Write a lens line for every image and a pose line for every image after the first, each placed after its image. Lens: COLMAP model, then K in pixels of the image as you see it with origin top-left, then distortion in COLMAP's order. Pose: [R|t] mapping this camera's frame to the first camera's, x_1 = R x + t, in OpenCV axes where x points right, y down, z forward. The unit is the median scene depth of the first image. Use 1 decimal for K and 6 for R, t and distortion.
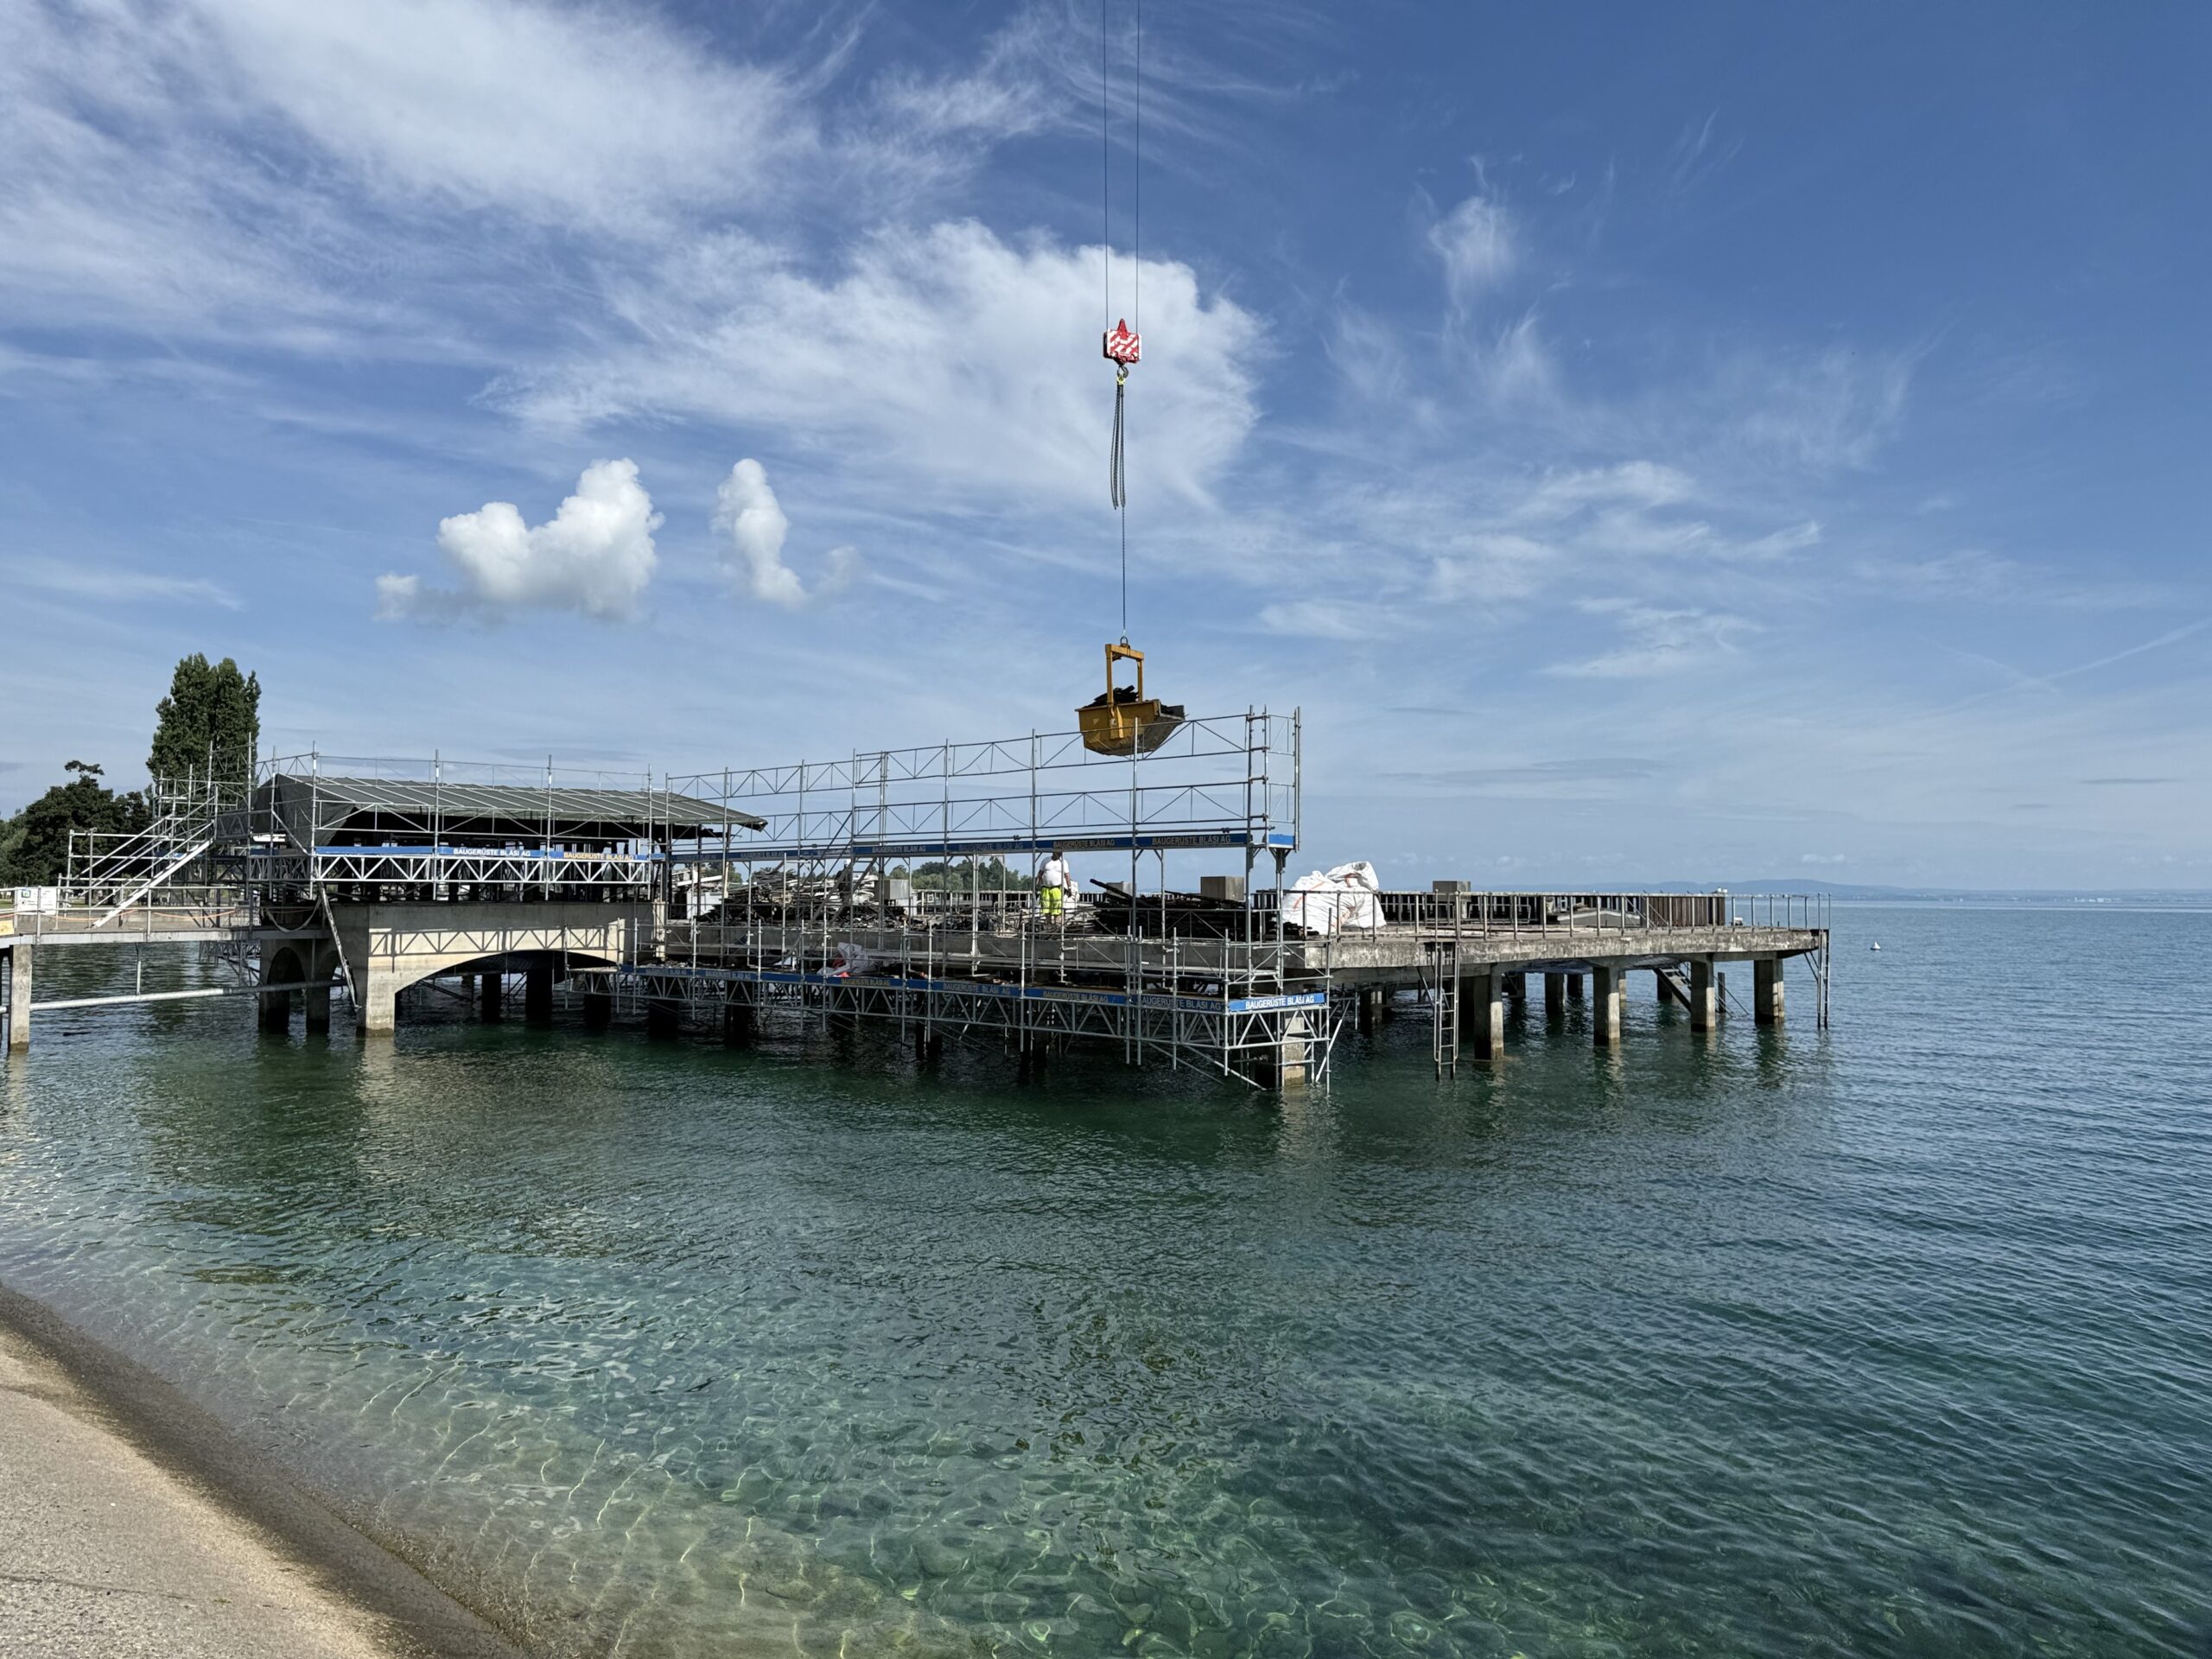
lens RADIAL K [[1579.9, 0, 1110.2], [0, 1579.9, 801.7], [0, 0, 1]] dist [0.097914, -0.113452]
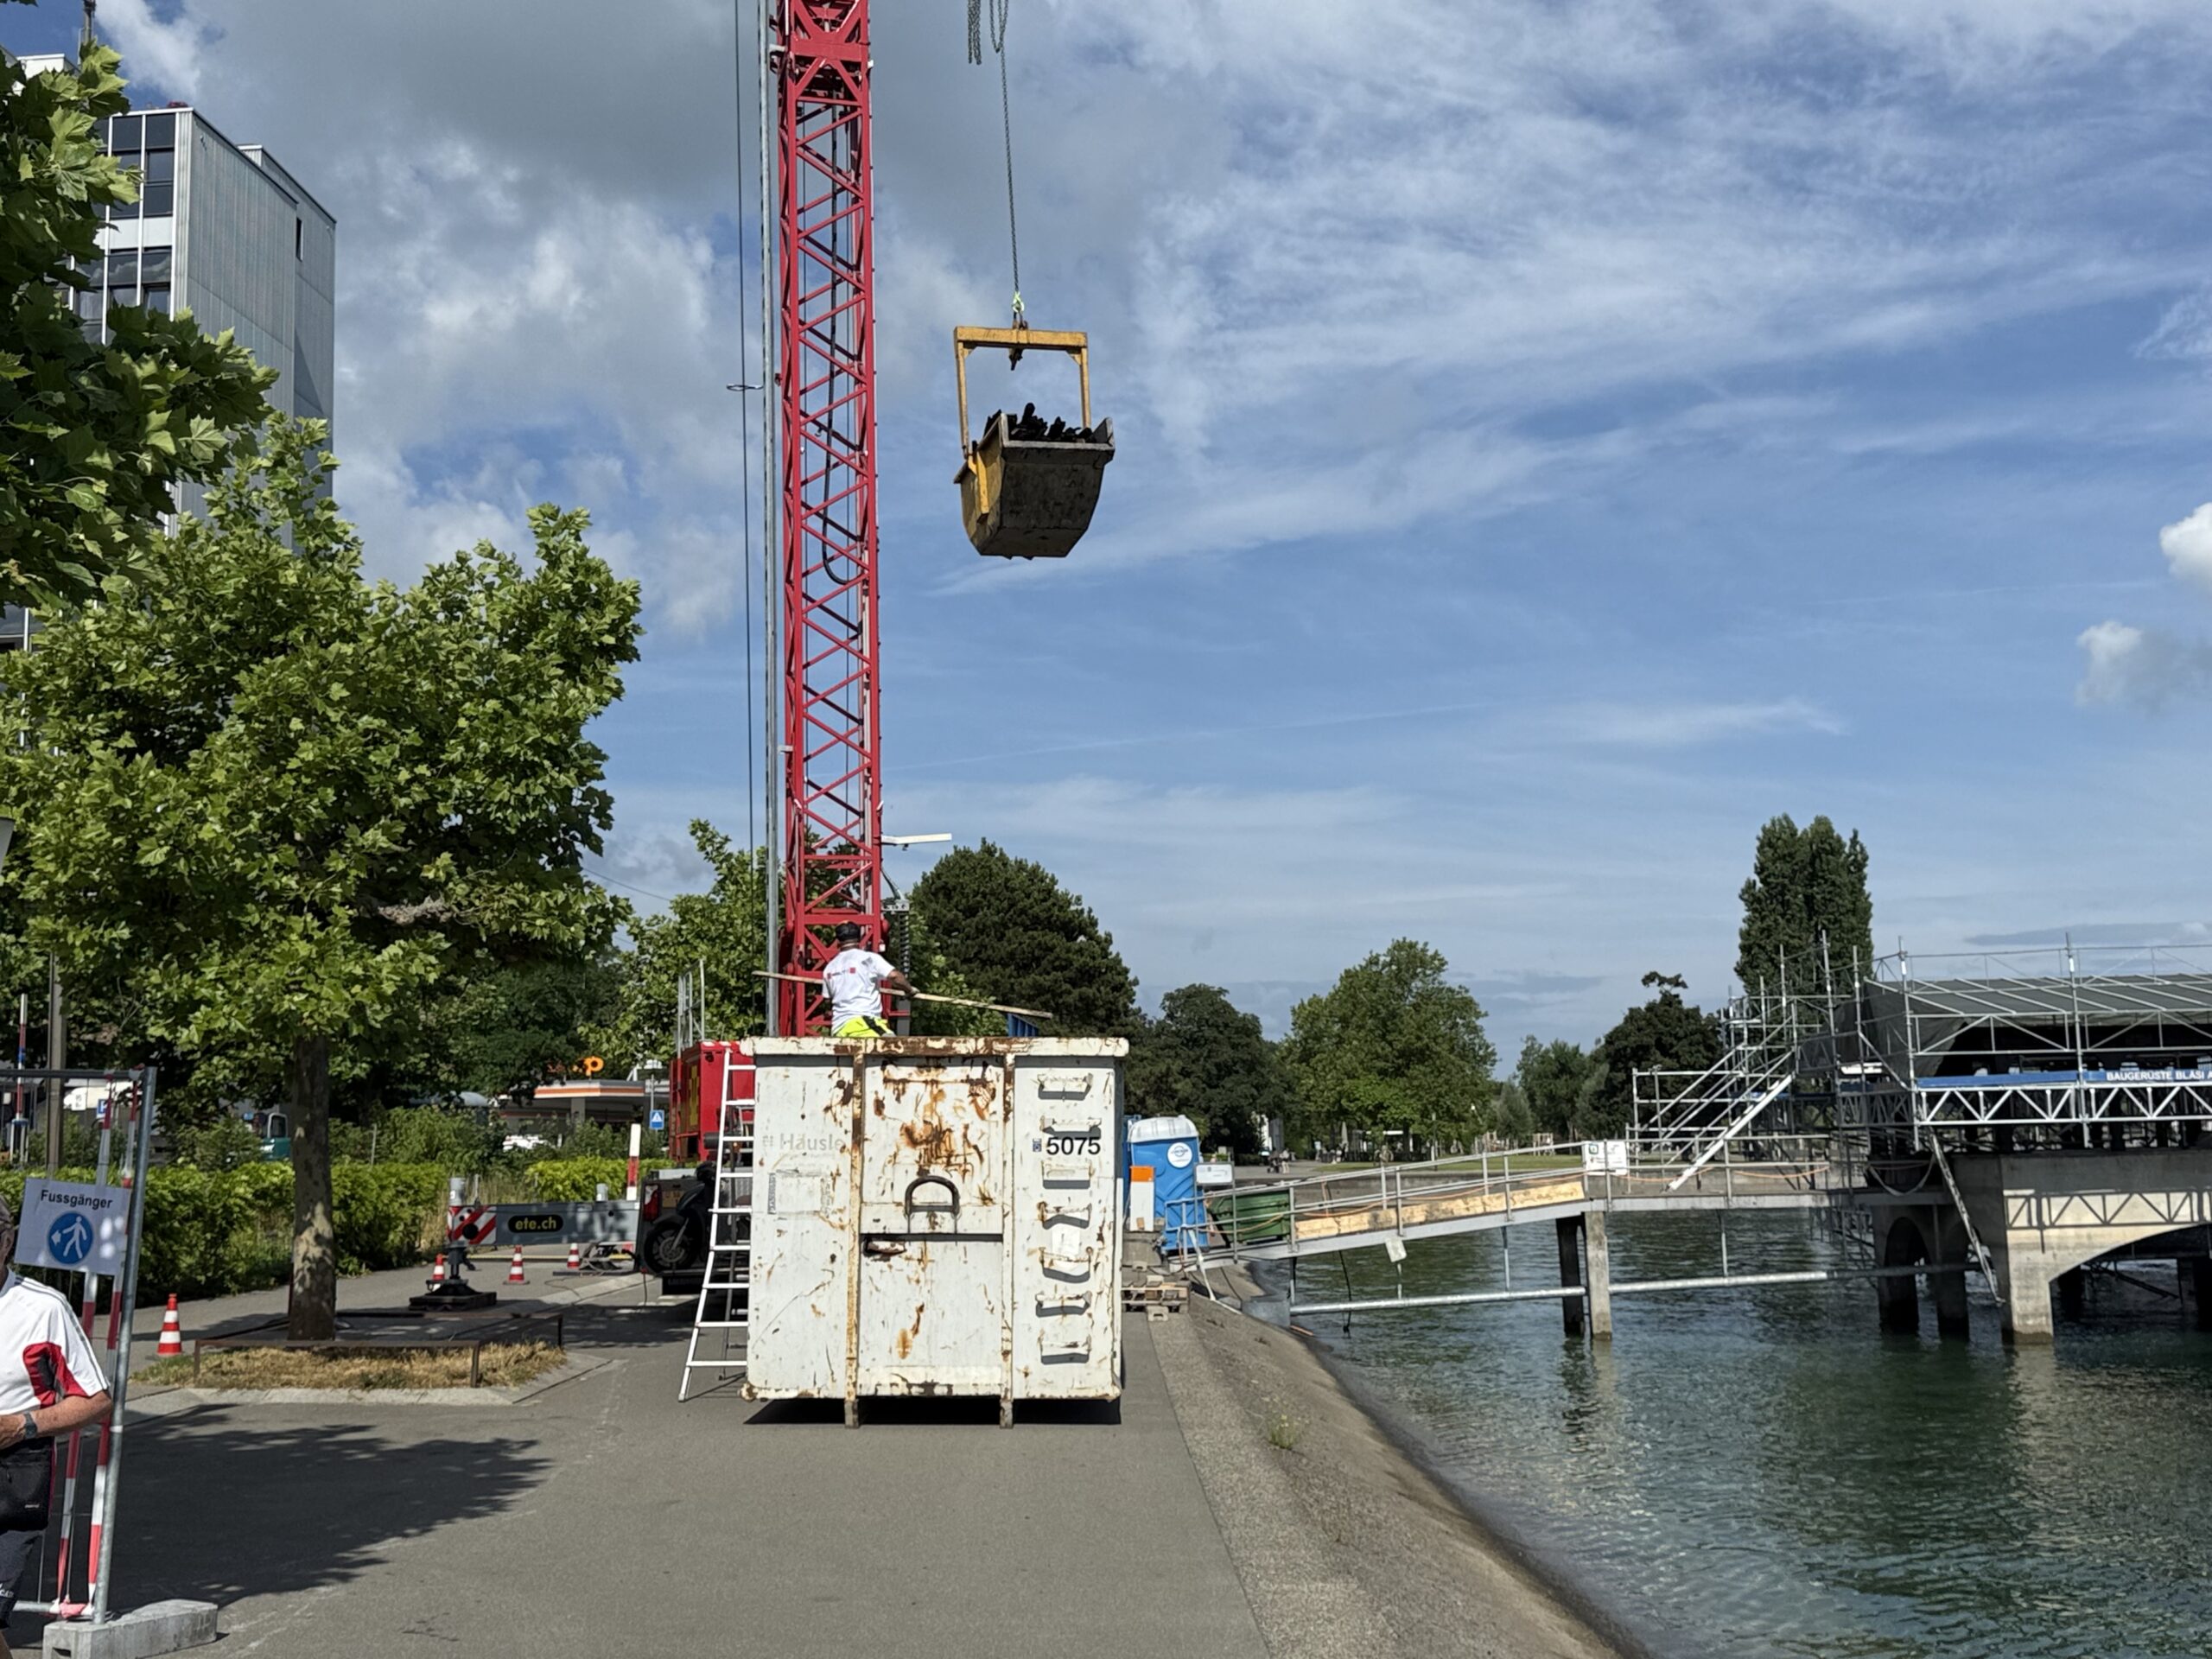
lens RADIAL K [[2408.2, 0, 822.4], [0, 2408.2, 826.9], [0, 0, 1]] dist [-0.011811, -0.057930]
pose [[0.613476, -0.120426, -0.780477, 0.063299], [0.063812, 0.992632, -0.103003, -0.004978], [0.787131, 0.013386, 0.616641, -0.067436]]
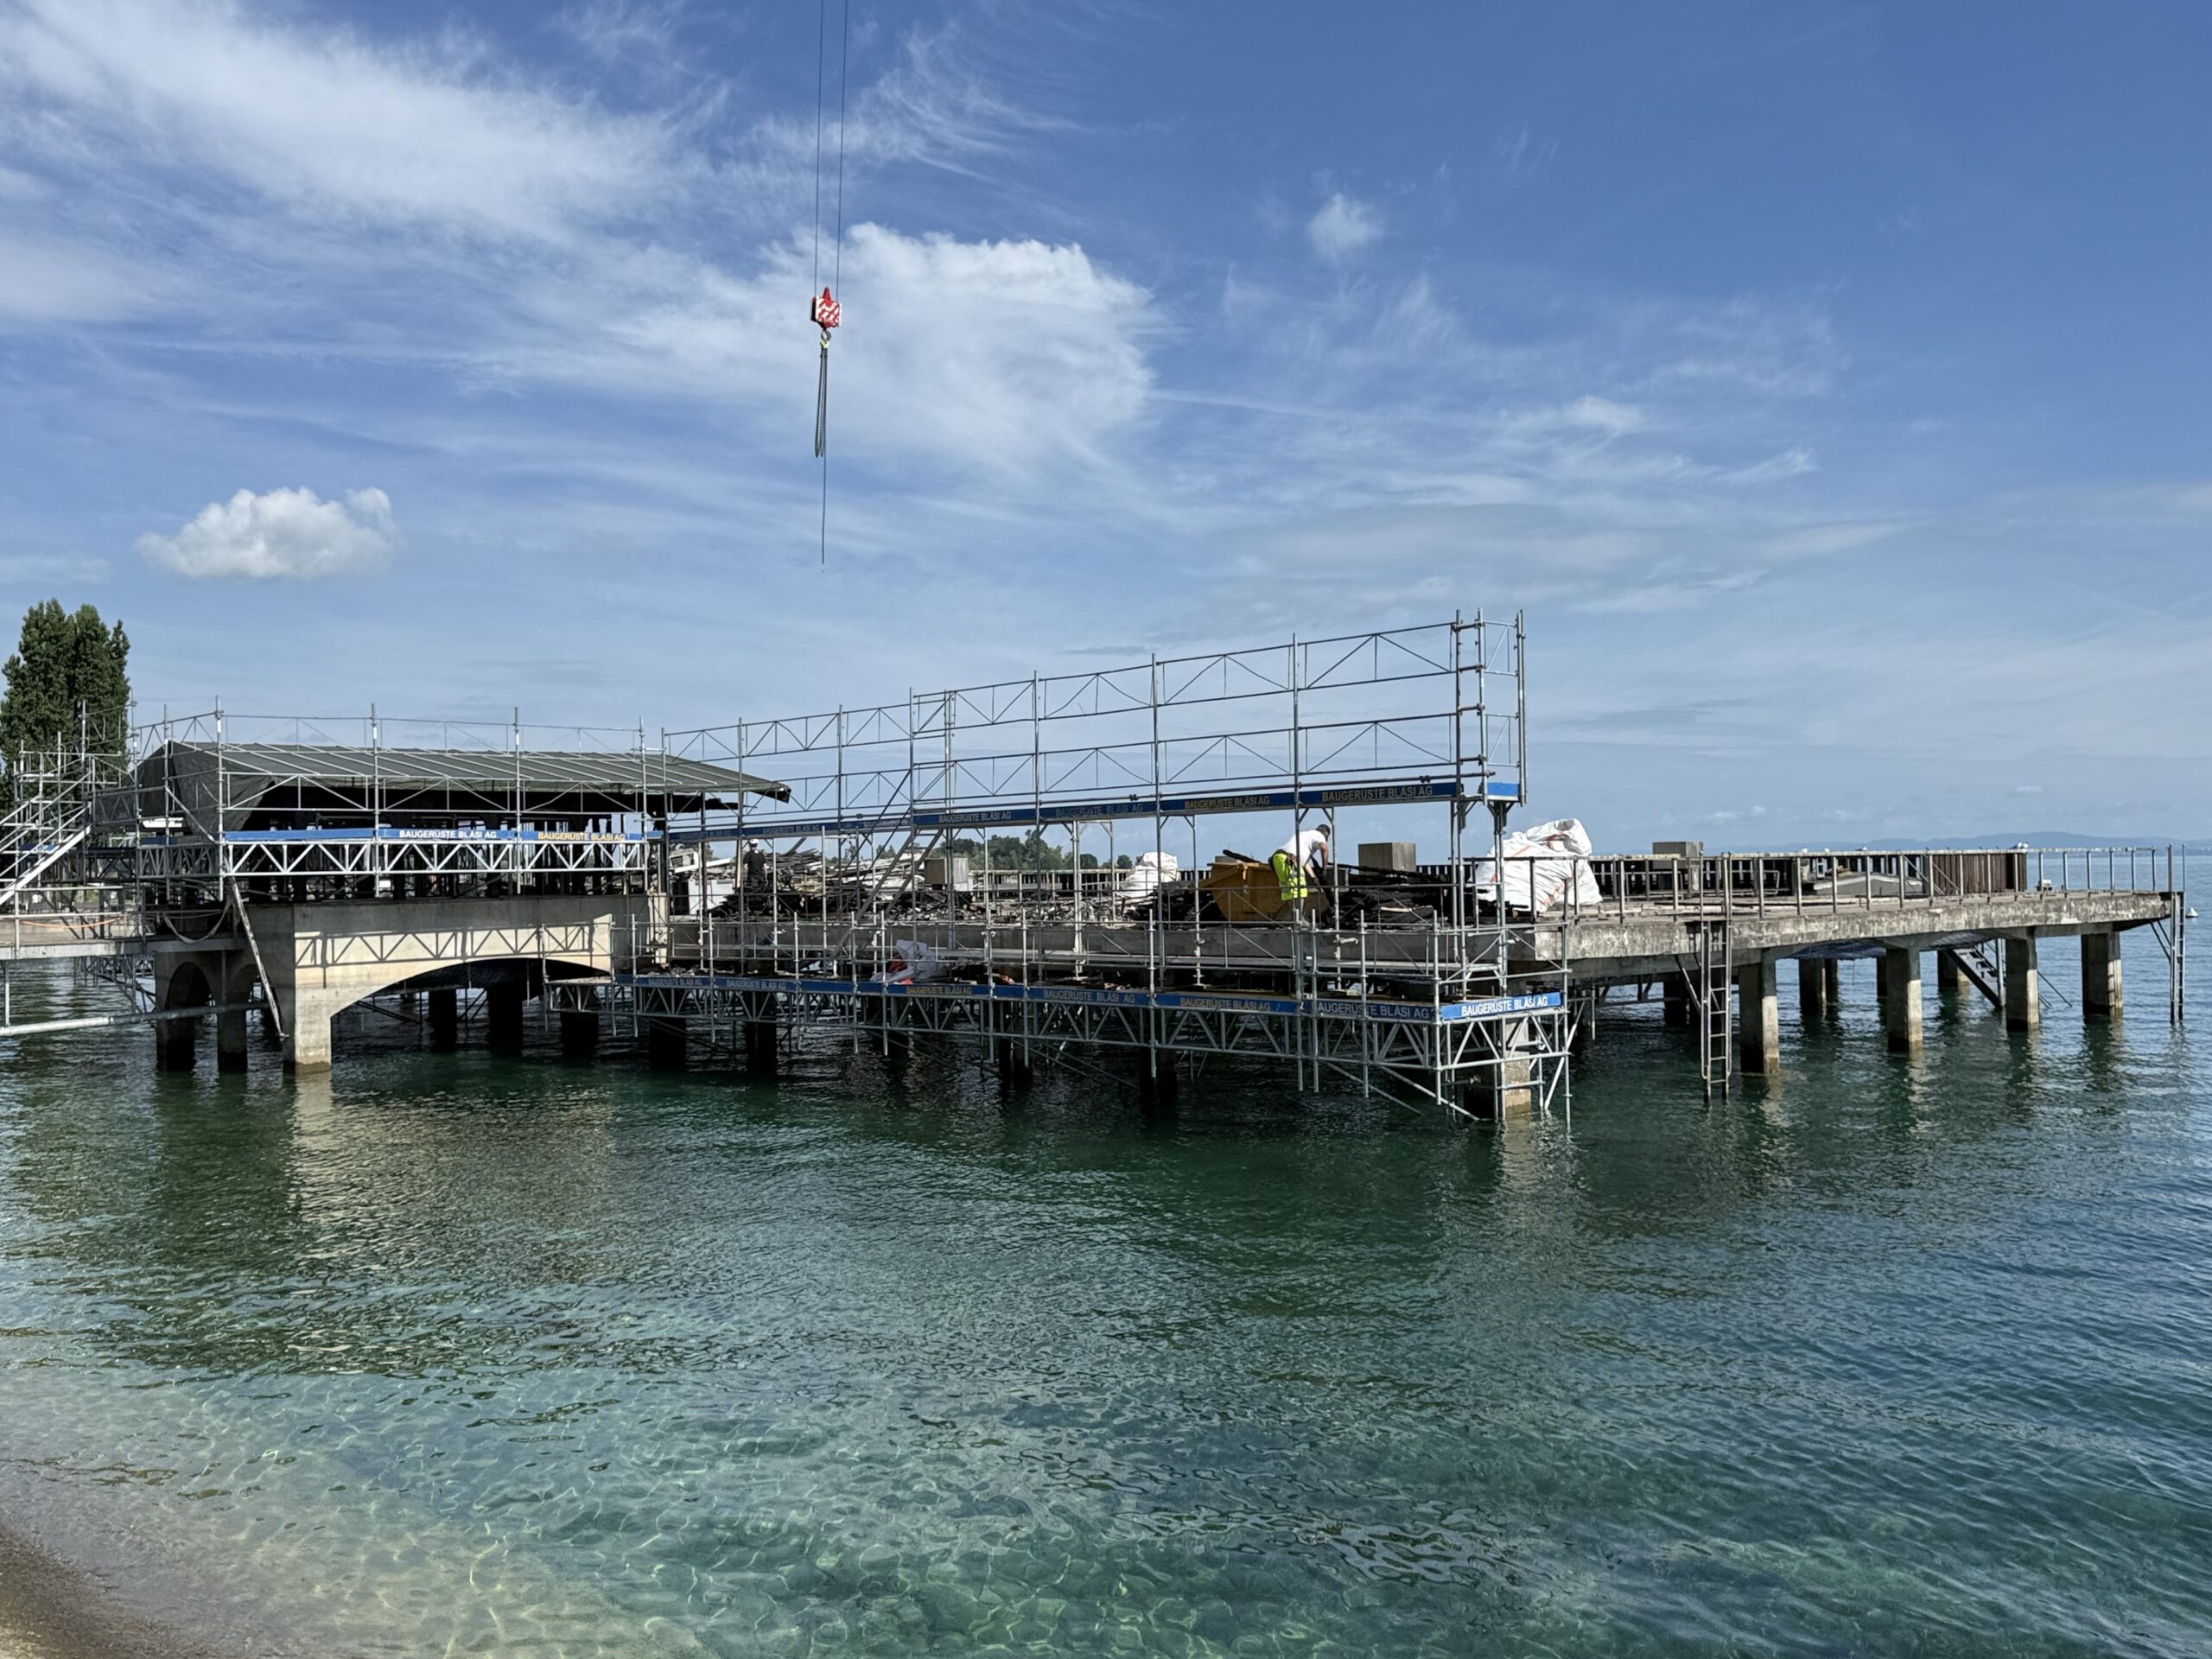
lens RADIAL K [[1954.6, 0, 1106.0], [0, 1954.6, 829.5], [0, 0, 1]] dist [0.142832, -0.205974]
pose [[0.999165, -0.025503, -0.031932, -0.034801], [0.026634, 0.999014, 0.035514, 0.003505], [0.030995, -0.036335, 0.998859, 0.046703]]
